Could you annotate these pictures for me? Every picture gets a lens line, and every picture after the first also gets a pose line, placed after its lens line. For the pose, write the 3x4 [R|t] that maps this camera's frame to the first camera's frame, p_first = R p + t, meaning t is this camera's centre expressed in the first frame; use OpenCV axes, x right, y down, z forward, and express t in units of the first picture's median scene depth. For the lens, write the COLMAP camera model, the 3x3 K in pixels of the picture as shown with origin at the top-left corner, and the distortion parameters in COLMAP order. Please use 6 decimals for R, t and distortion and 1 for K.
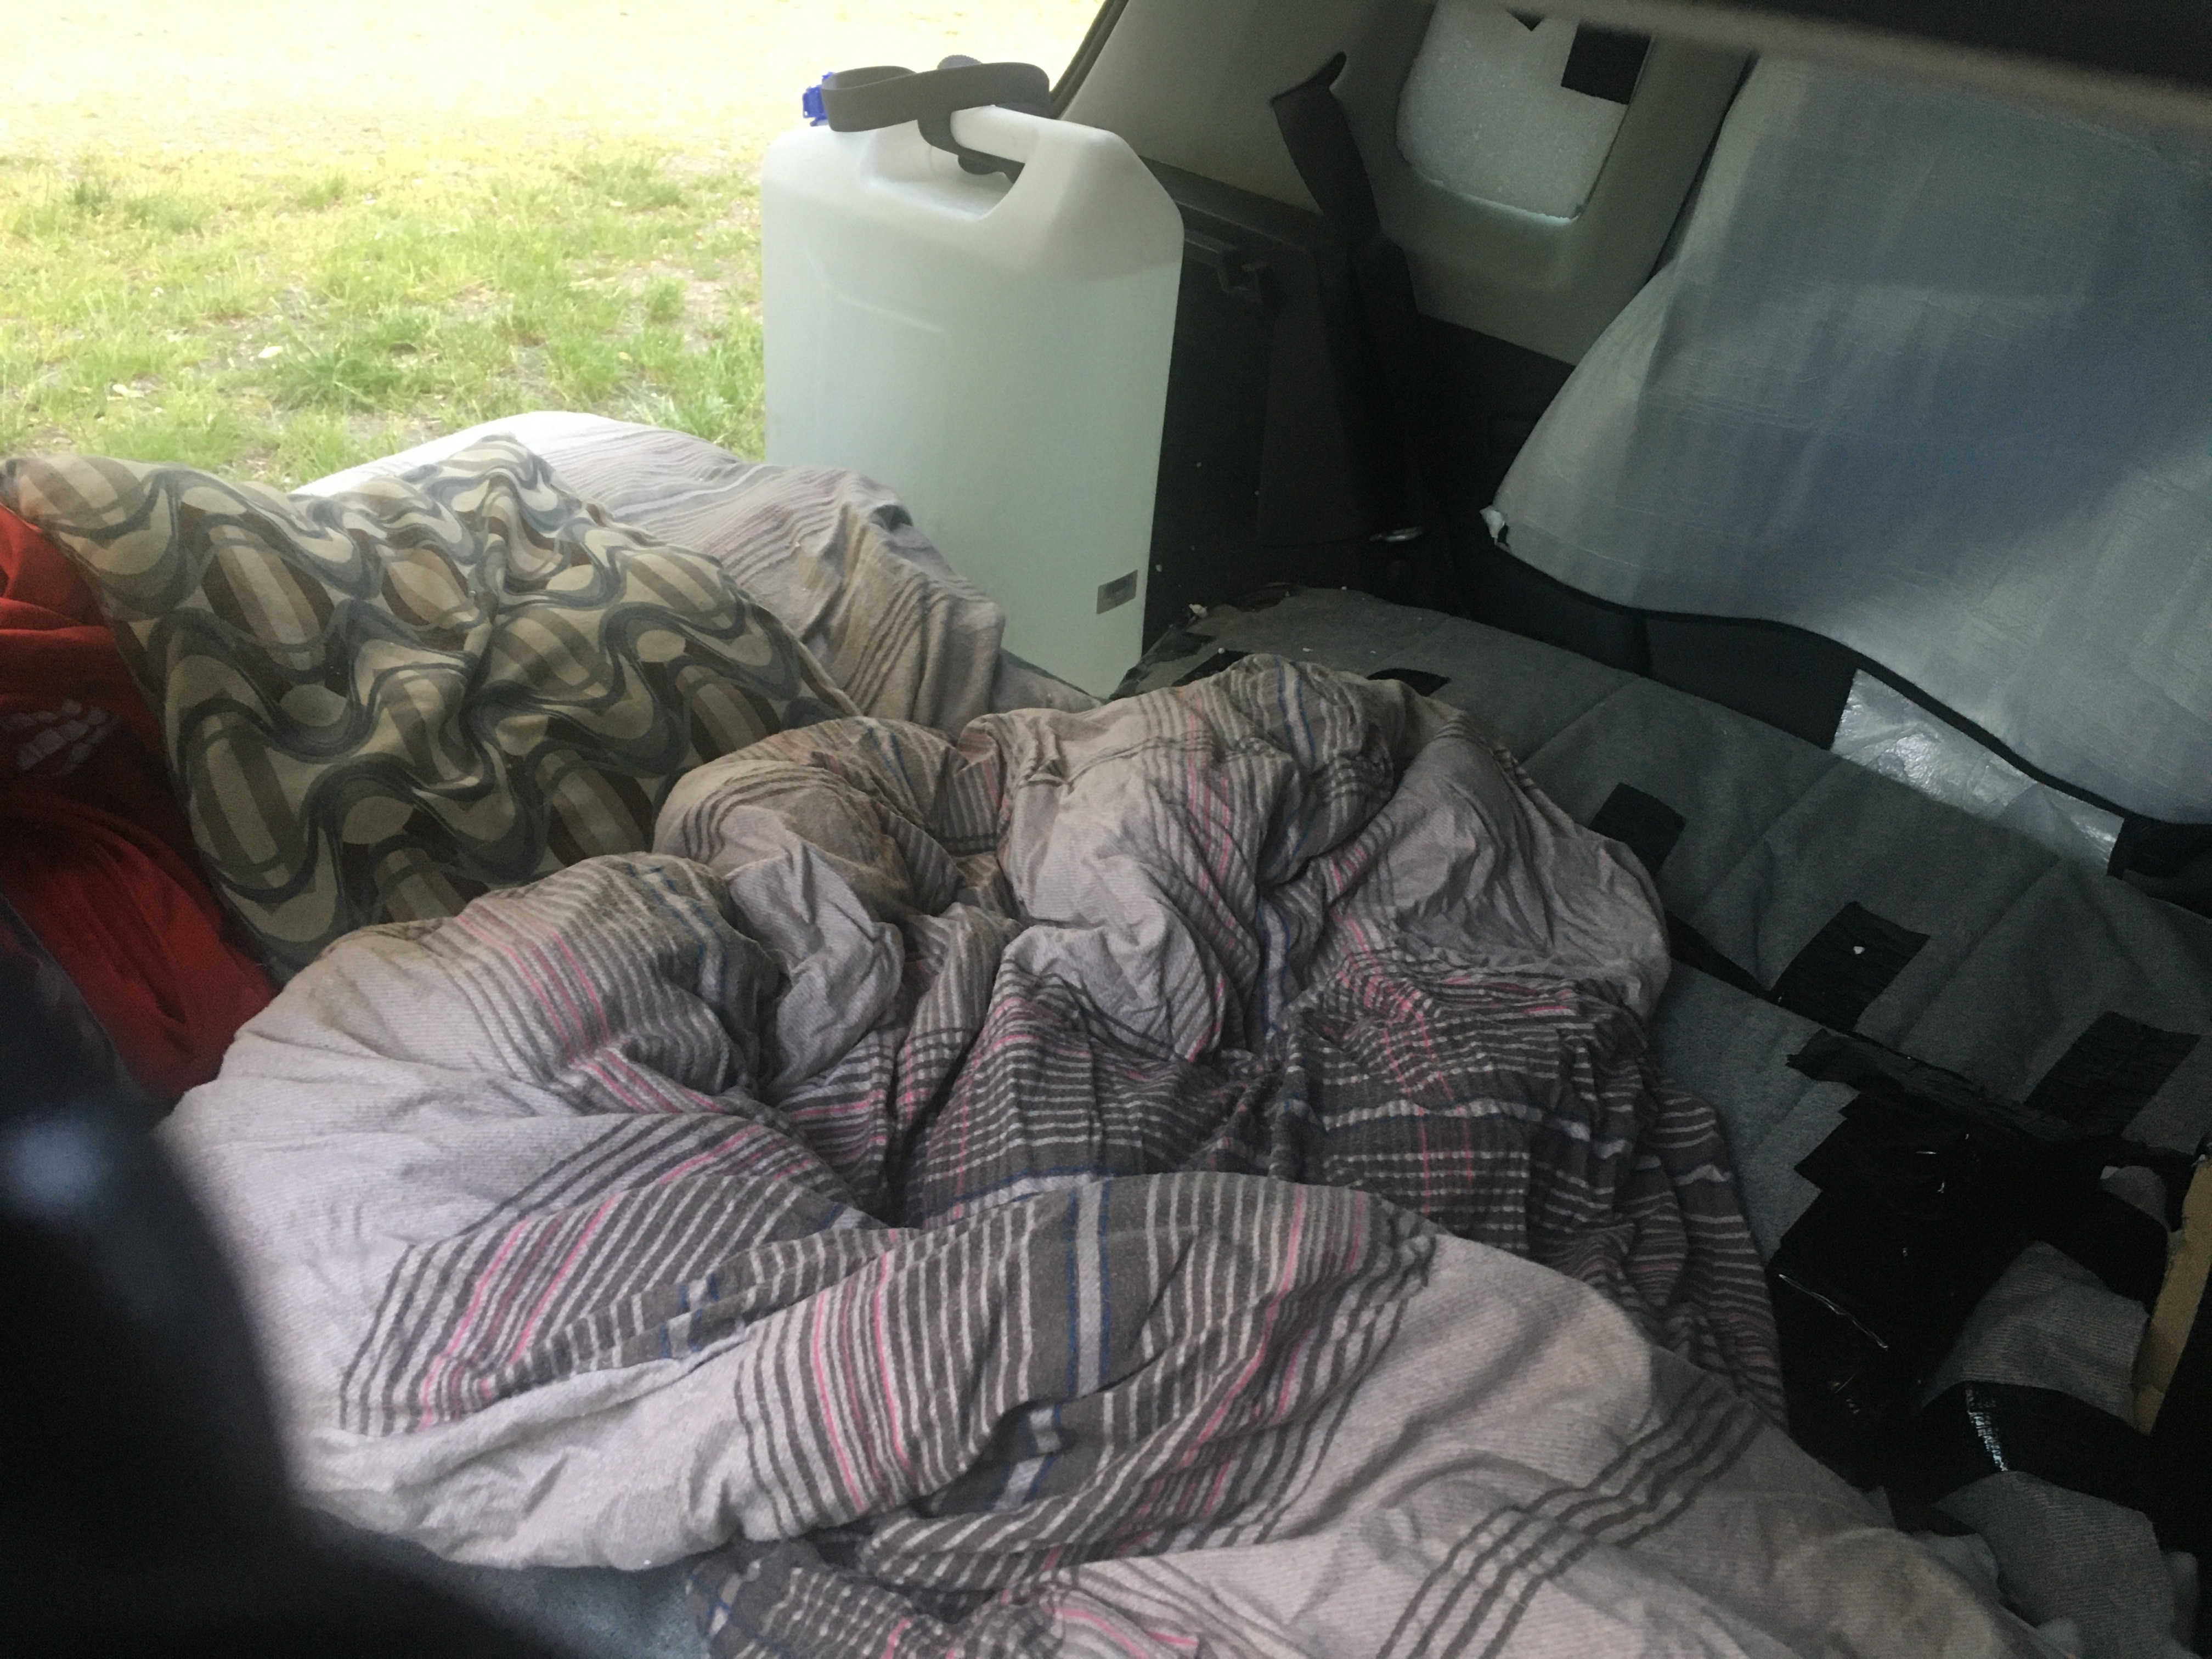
lens RADIAL K [[1869.8, 0, 1105.7], [0, 1869.8, 832.0], [0, 0, 1]] dist [0.015623, 0.001037]
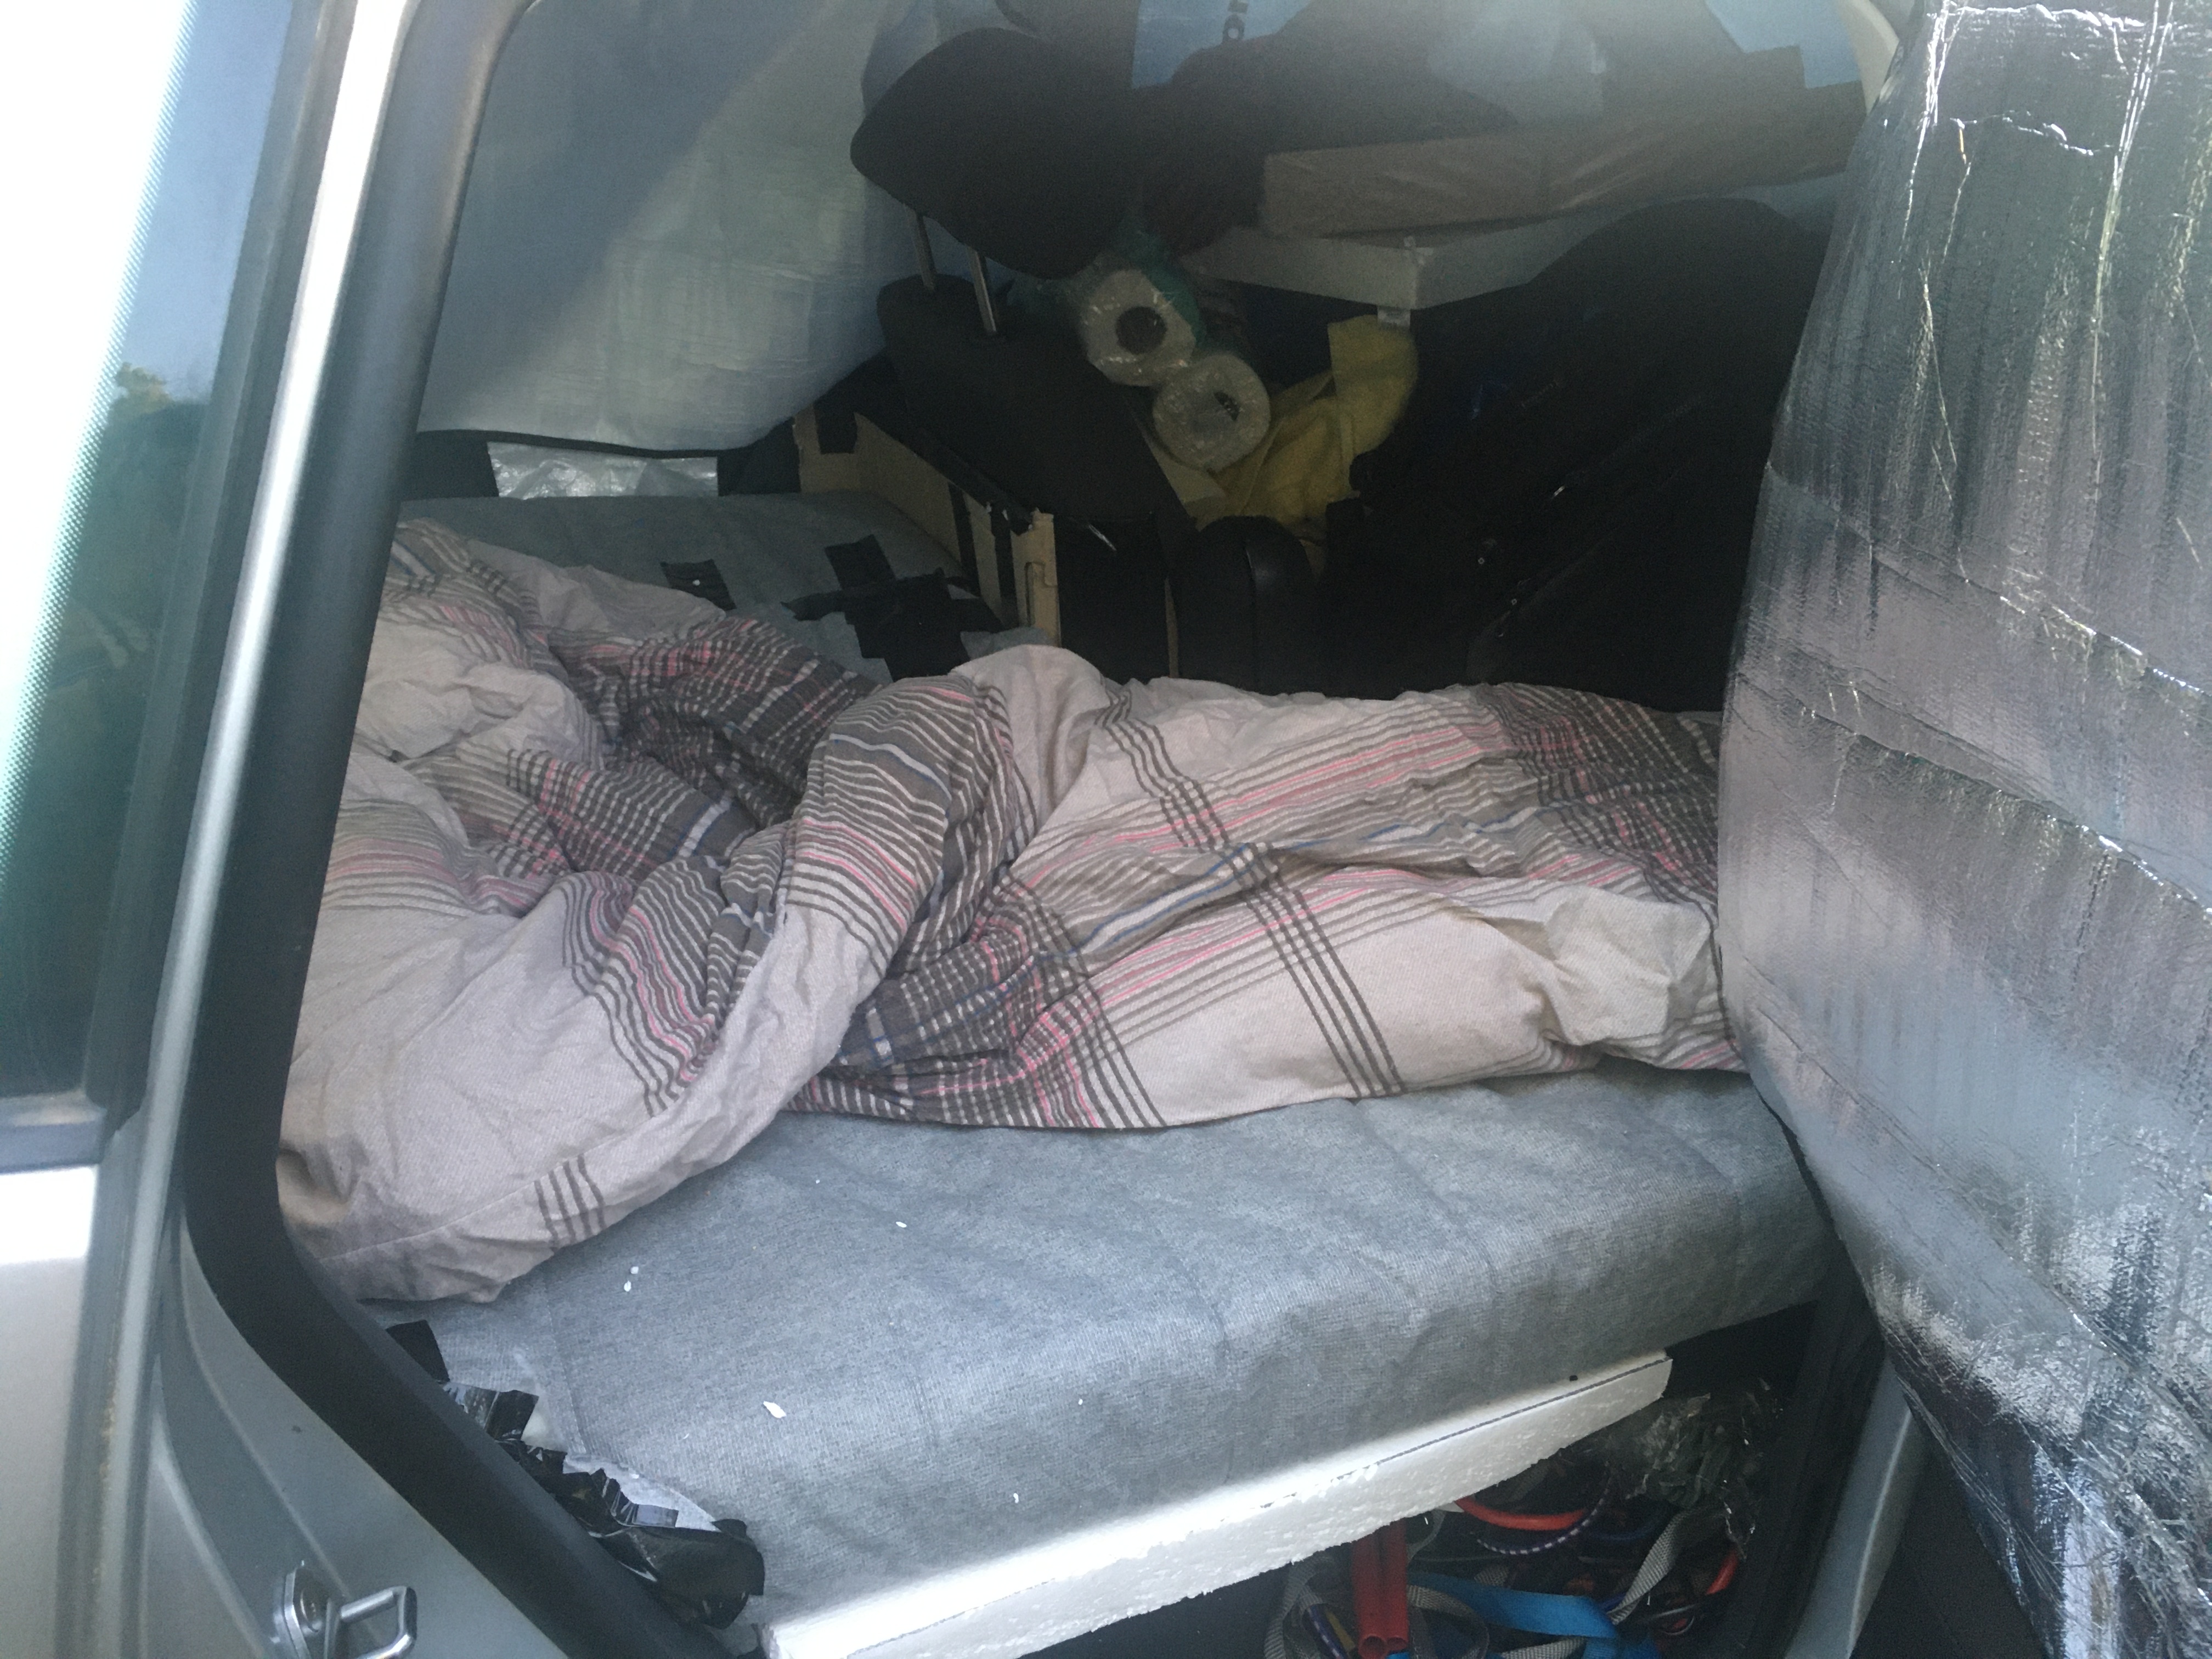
lens RADIAL K [[1869.8, 0, 1106.3], [0, 1869.8, 828.0], [0, 0, 1]] dist [0.015623, 0.001037]
pose [[0.413393, -0.486009, 0.770001, -0.893398], [0.442491, 0.846301, 0.296607, -0.087972], [-0.795807, 0.218103, 0.564910, -0.061304]]
